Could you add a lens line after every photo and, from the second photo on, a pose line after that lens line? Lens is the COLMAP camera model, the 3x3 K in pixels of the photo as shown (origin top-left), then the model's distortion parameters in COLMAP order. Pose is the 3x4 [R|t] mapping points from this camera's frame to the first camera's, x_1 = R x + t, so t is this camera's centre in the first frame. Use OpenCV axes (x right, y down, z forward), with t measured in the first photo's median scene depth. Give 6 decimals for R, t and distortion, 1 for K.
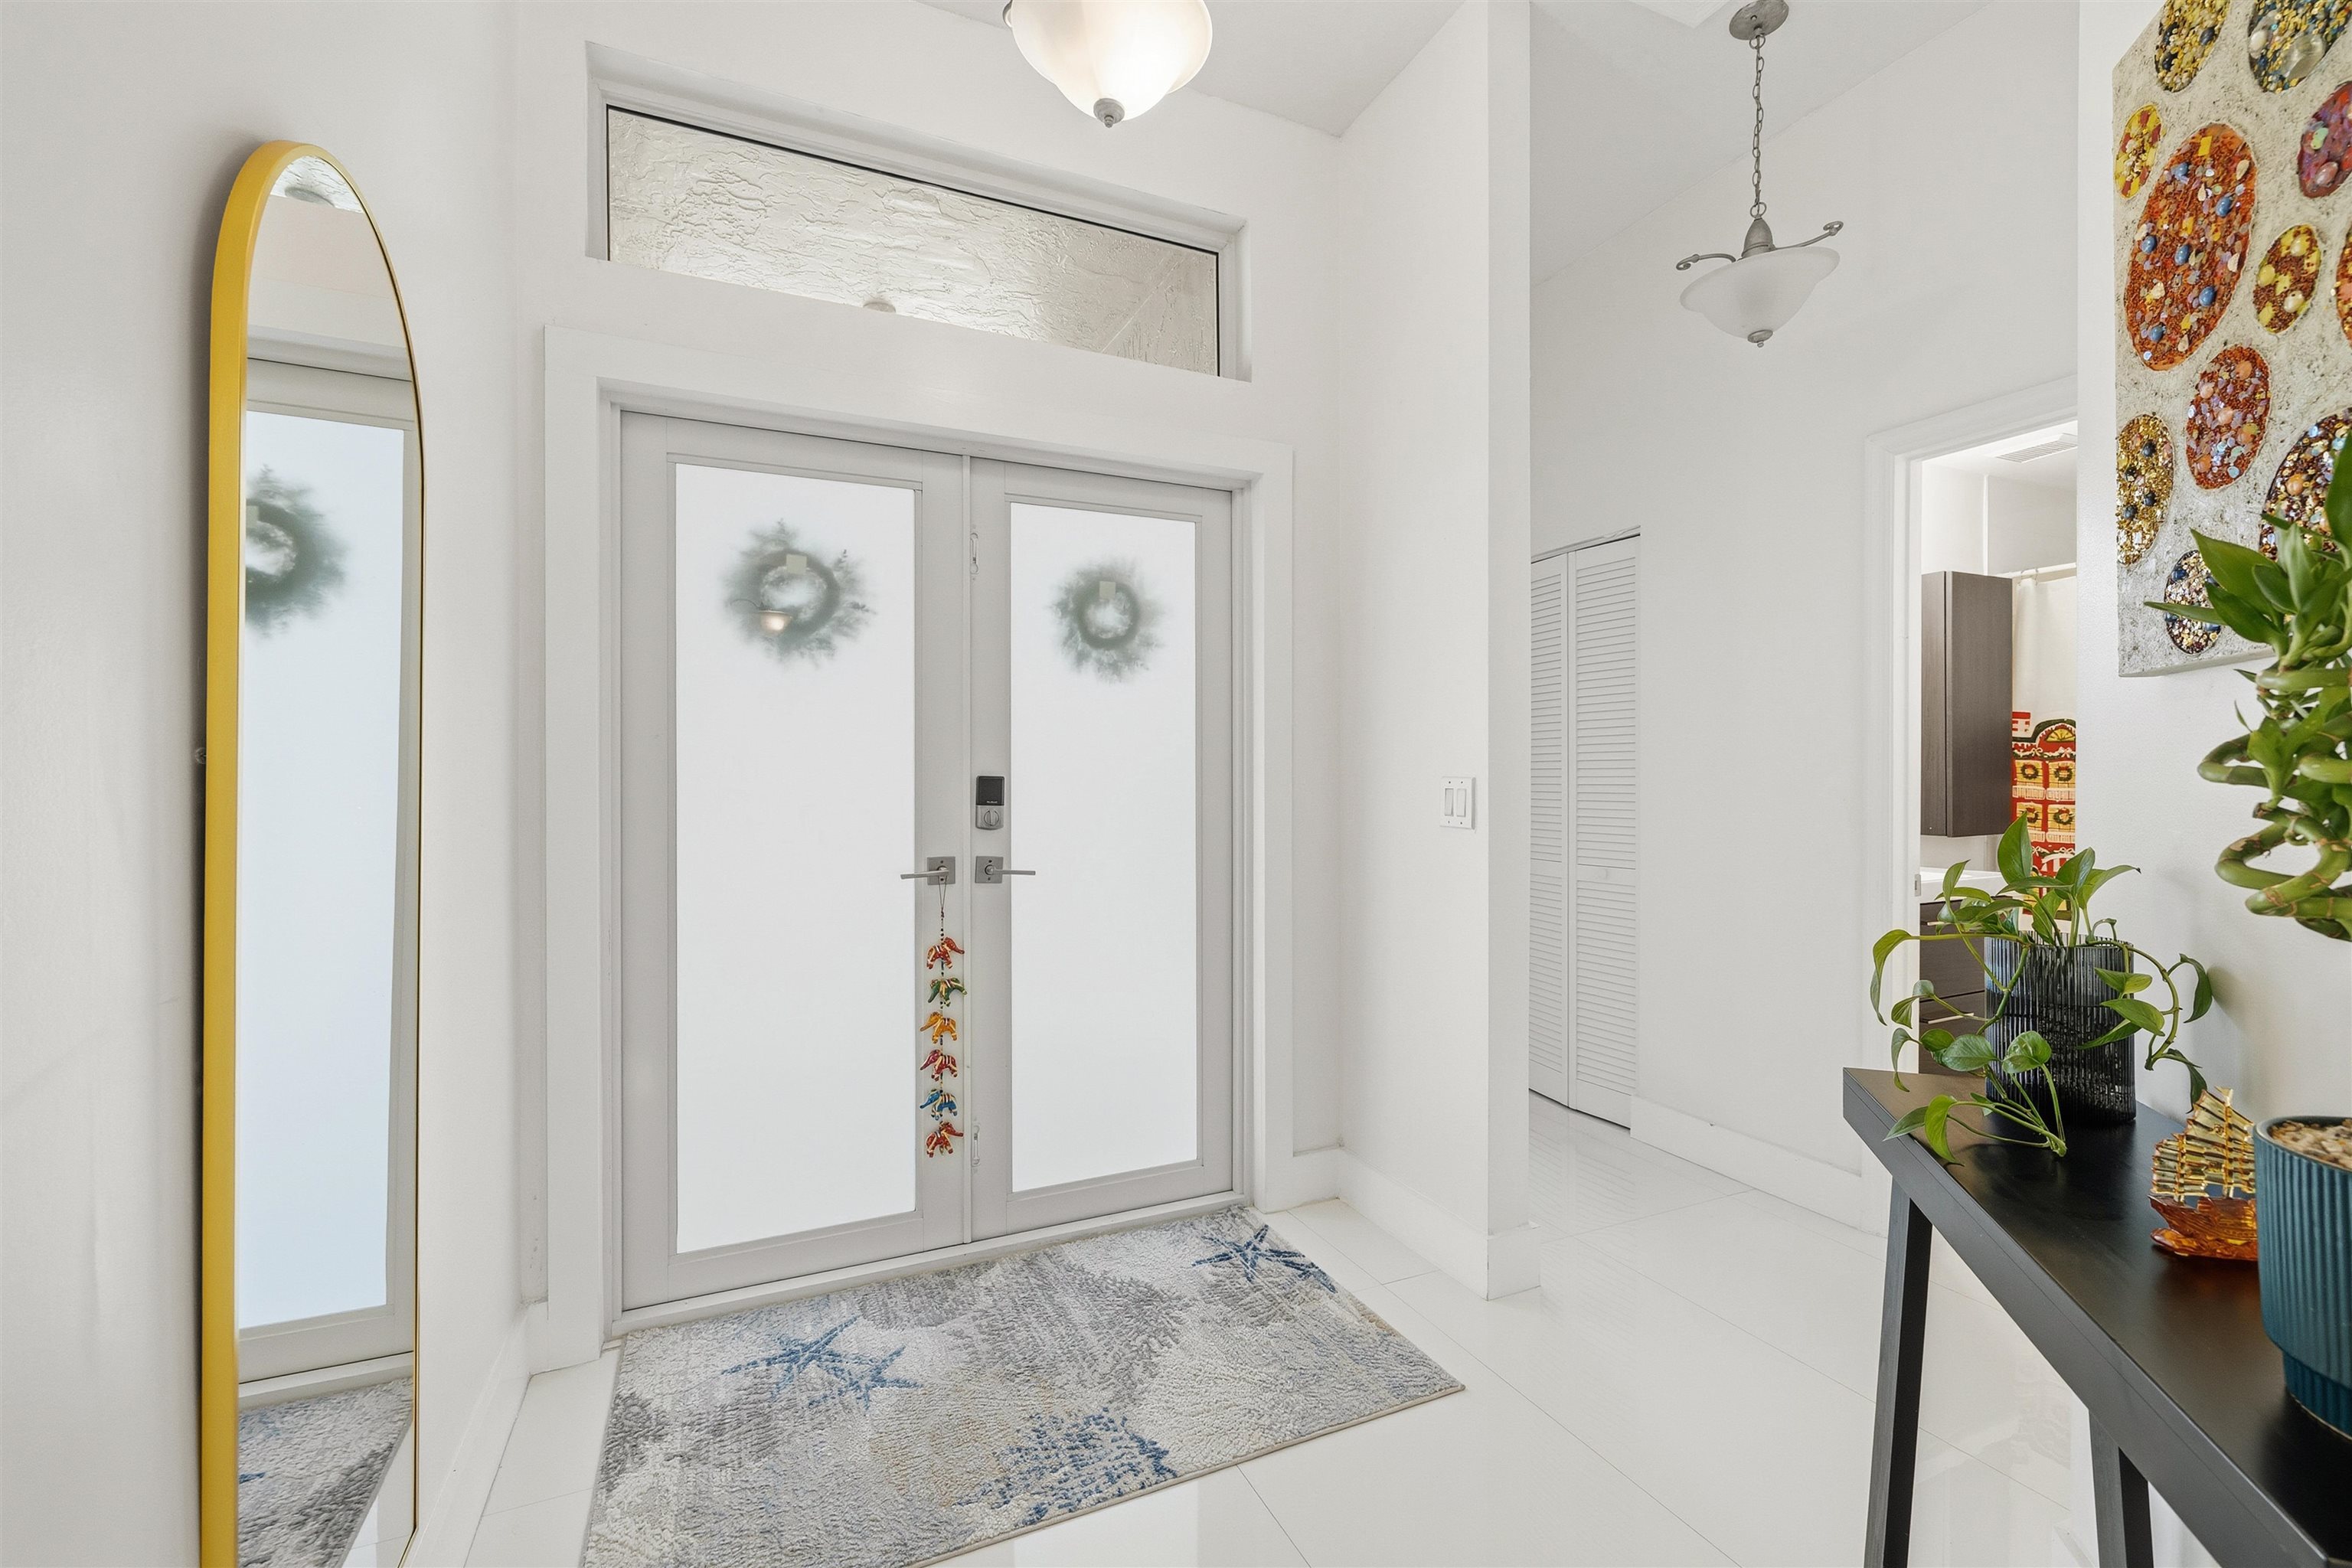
lens RADIAL K [[984.2, 0, 1179.2], [0, 984.2, 780.9], [0, 0, 1]] dist [-0.000514, -0.000038]
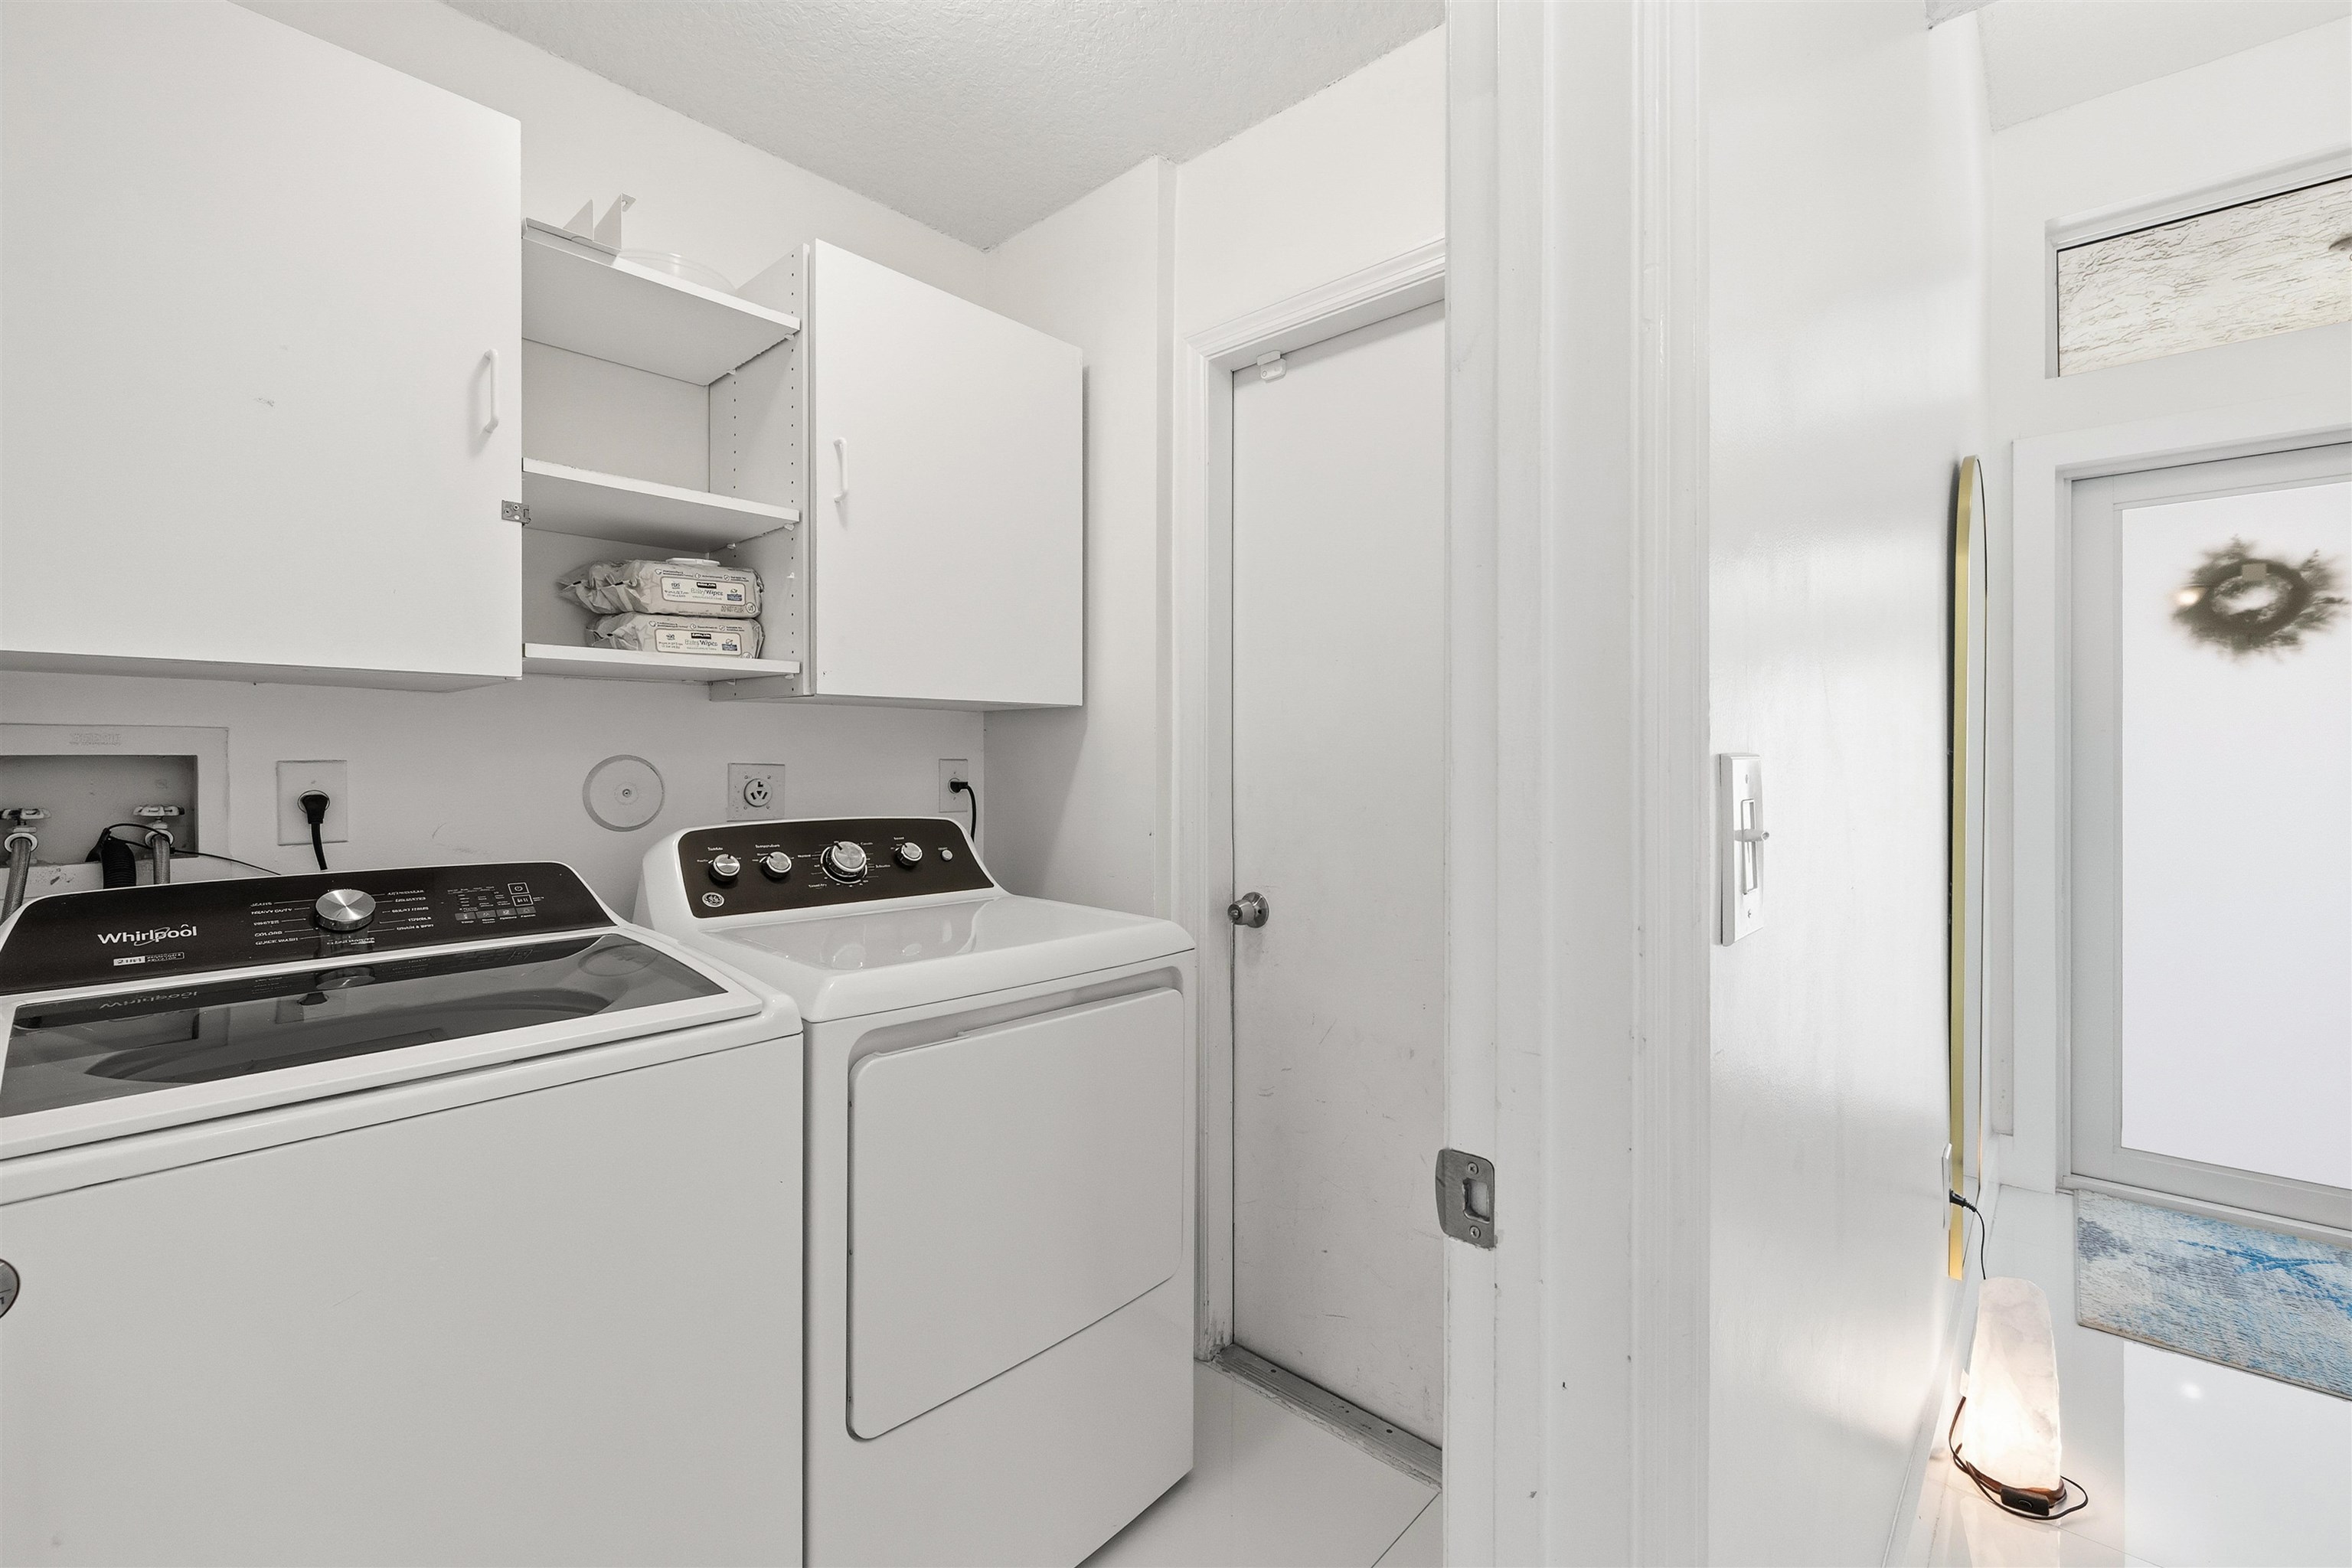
lens RADIAL K [[995.3, 0, 1181.4], [0, 995.3, 752.4], [0, 0, 1]] dist [-0.001174, -0.000175]
pose [[0.401896, -0.002795, -0.915681, 0.150689], [-0.007708, 0.999950, -0.006436, 0.001030], [0.915653, 0.009645, 0.401854, -0.554127]]
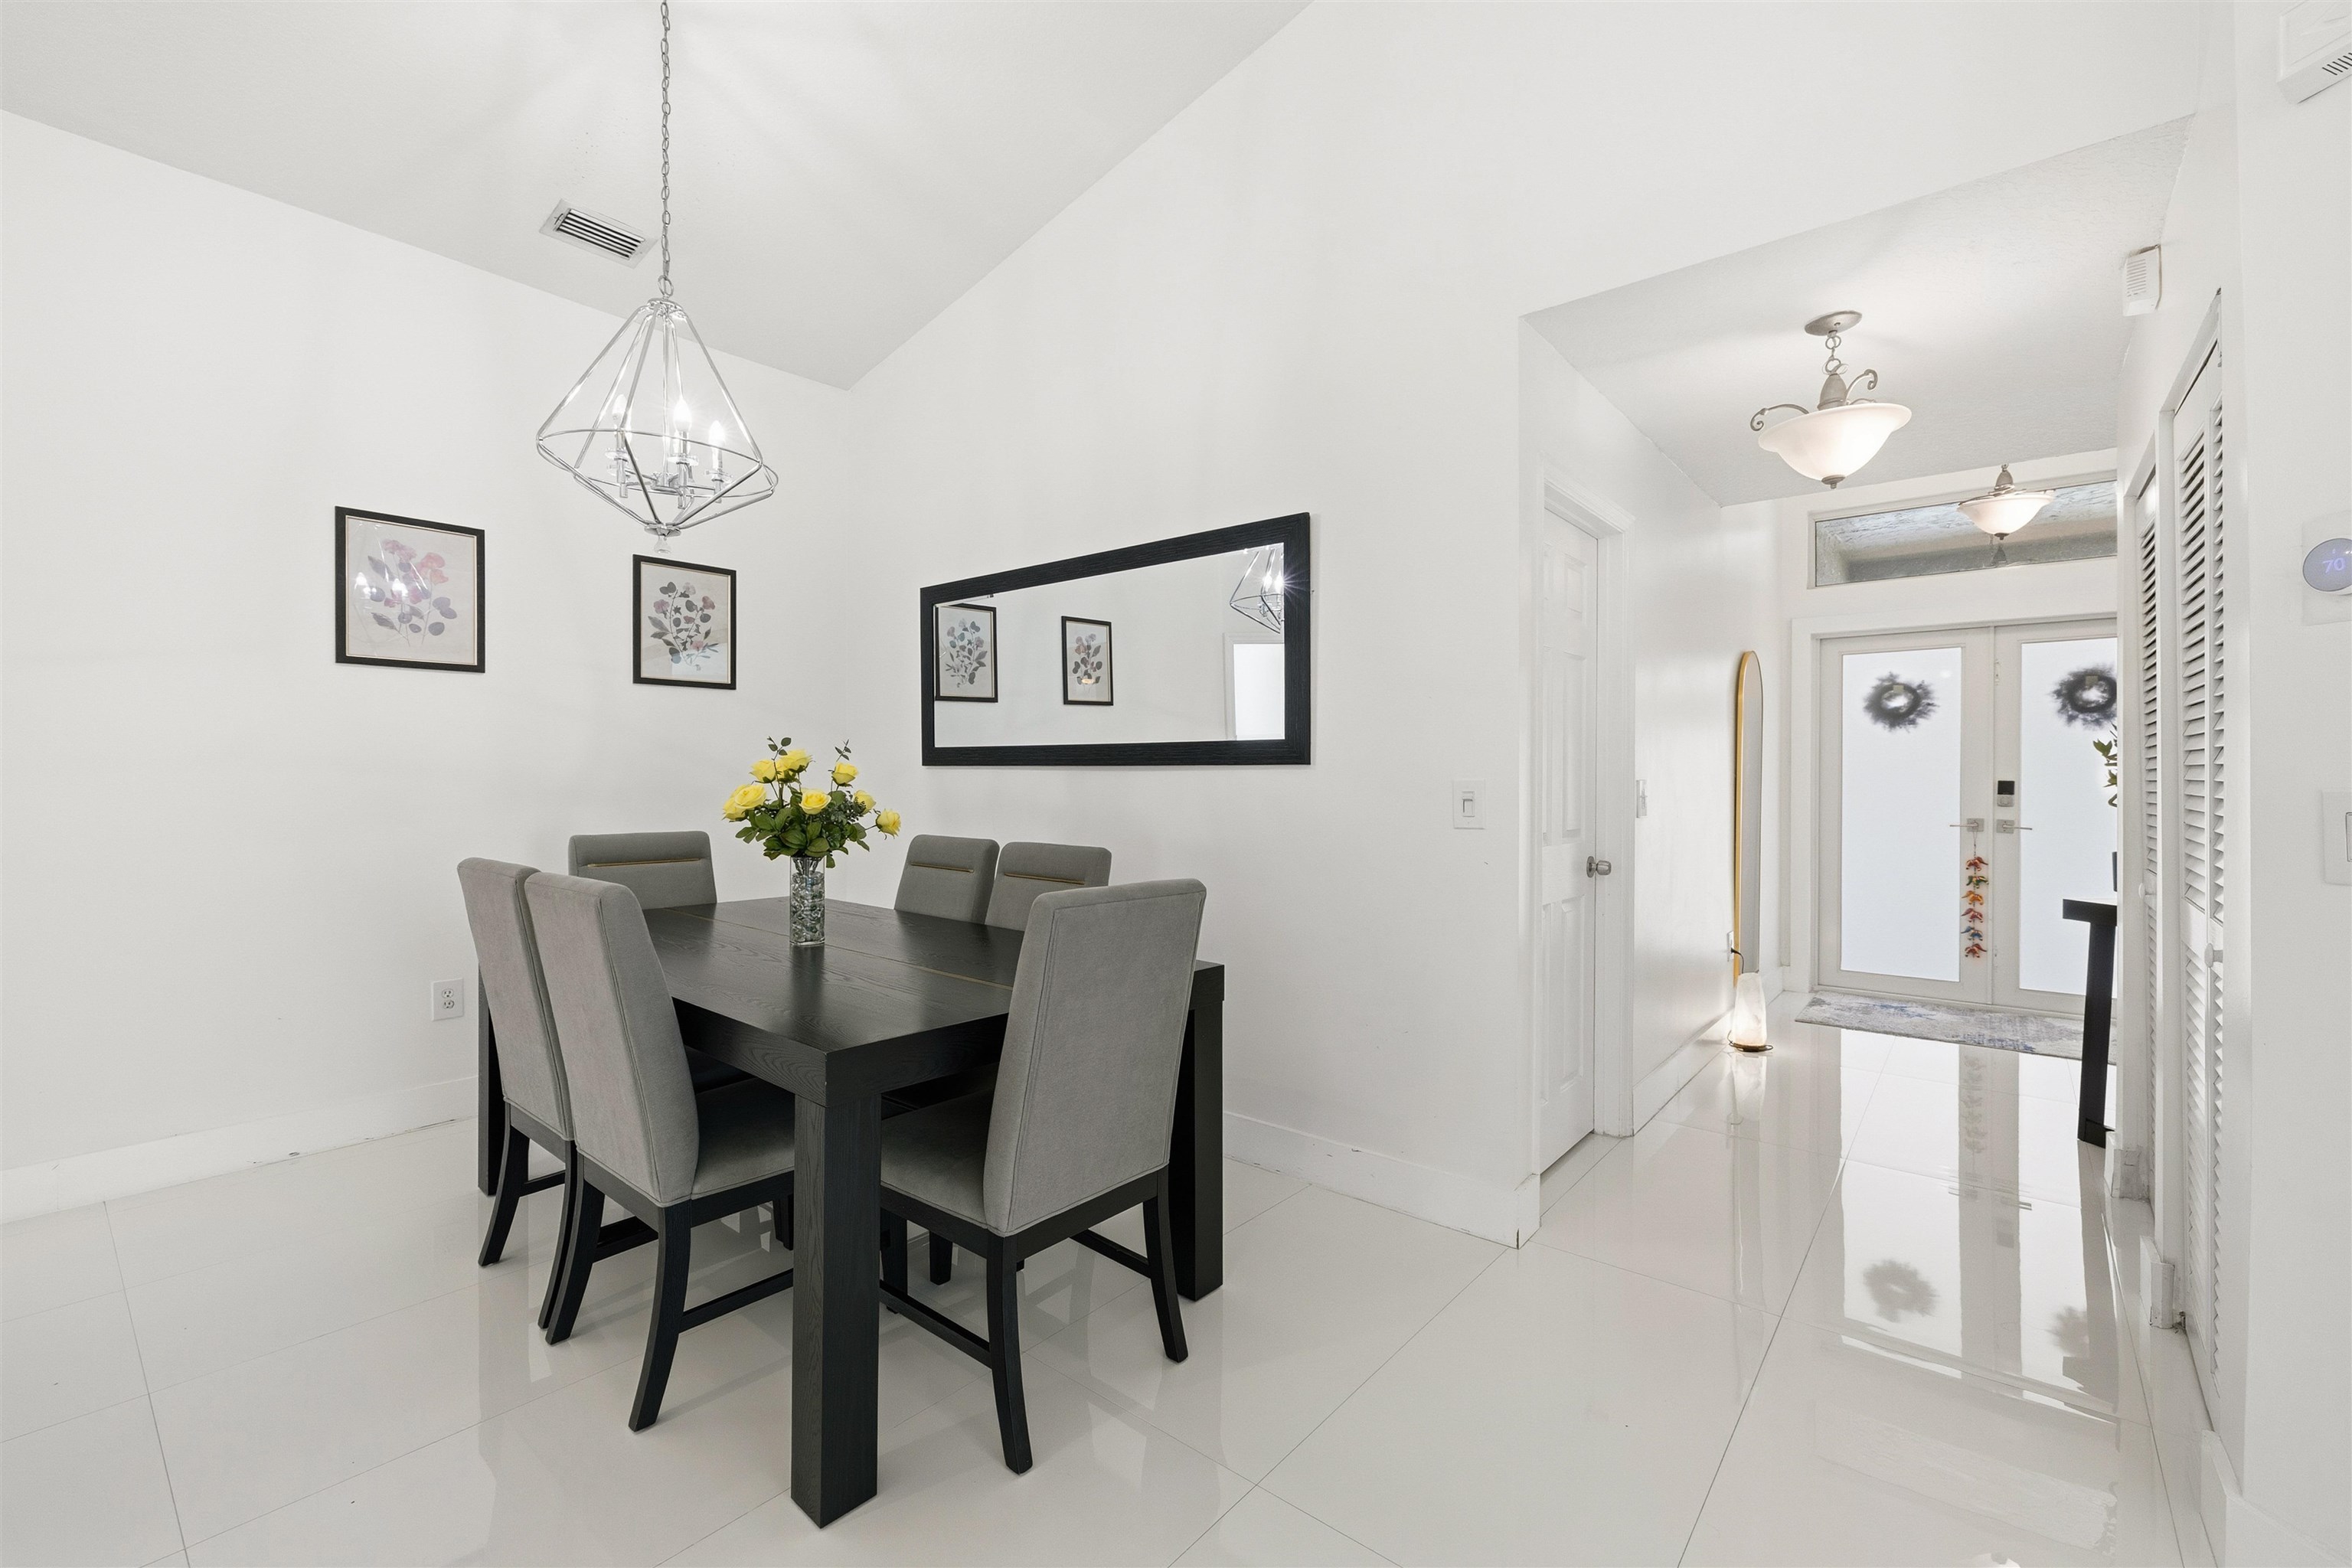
lens RADIAL K [[982.0, 0, 1177.1], [0, 982.0, 773.1], [0, 0, 1]] dist [-0.002215, -0.000283]
pose [[0.437190, 0.001492, -0.899368, 0.929822], [-0.005161, 0.999986, -0.000850, -0.010638], [0.899354, 0.005013, 0.437192, -1.510803]]
